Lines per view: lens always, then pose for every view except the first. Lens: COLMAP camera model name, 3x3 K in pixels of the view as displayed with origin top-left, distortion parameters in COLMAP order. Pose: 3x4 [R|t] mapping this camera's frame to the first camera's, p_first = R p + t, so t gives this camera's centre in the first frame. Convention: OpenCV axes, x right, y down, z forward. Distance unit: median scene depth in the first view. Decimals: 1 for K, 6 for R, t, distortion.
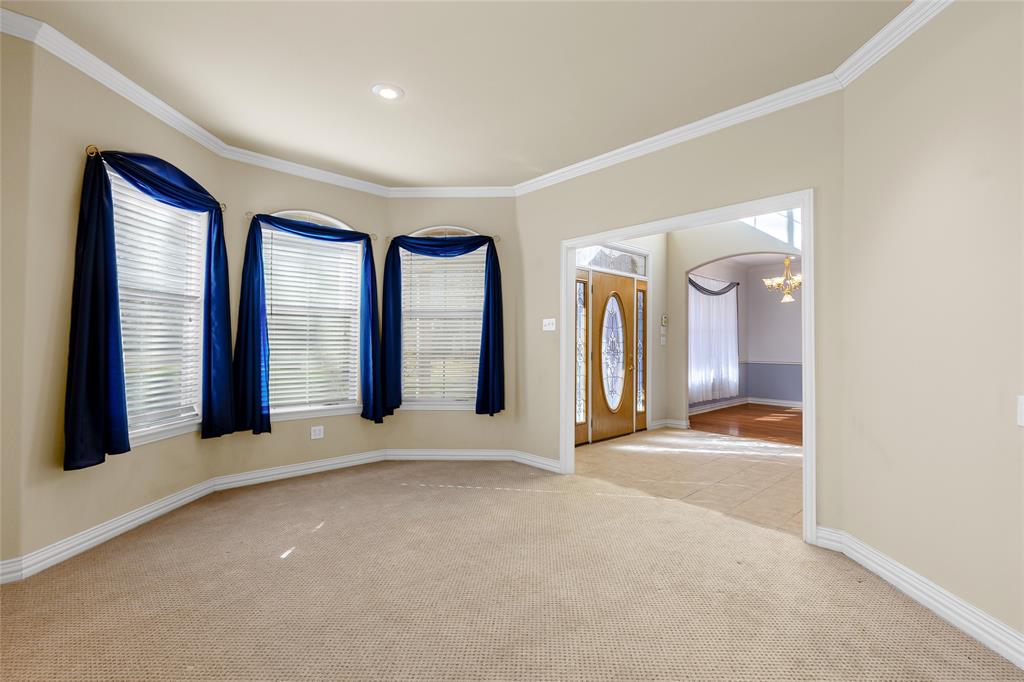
lens RADIAL K [[463.3, 0, 512.3], [0, 463.3, 339.3], [0, 0, 1]] dist [0.008277, -0.001455]
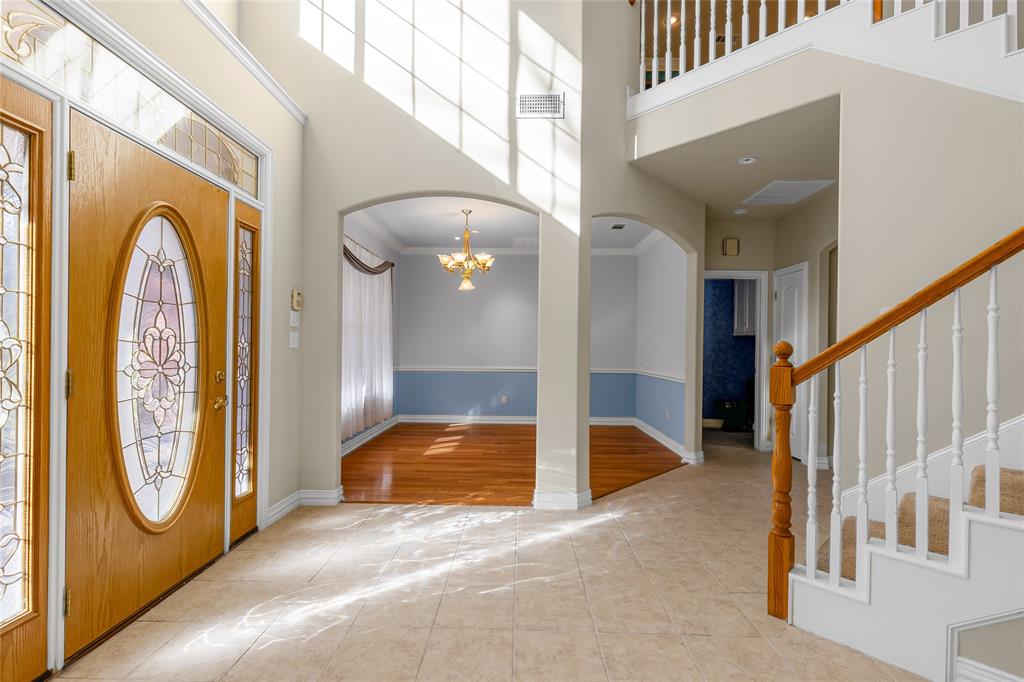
lens RADIAL K [[463.3, 0, 511.9], [0, 463.3, 346.6], [0, 0, 1]] dist [0.008277, -0.001455]
pose [[0.701790, 0.003340, 0.712376, 0.137560], [-0.012480, 0.999893, 0.007606, 0.004131], [-0.712274, -0.014228, 0.701757, 0.498804]]
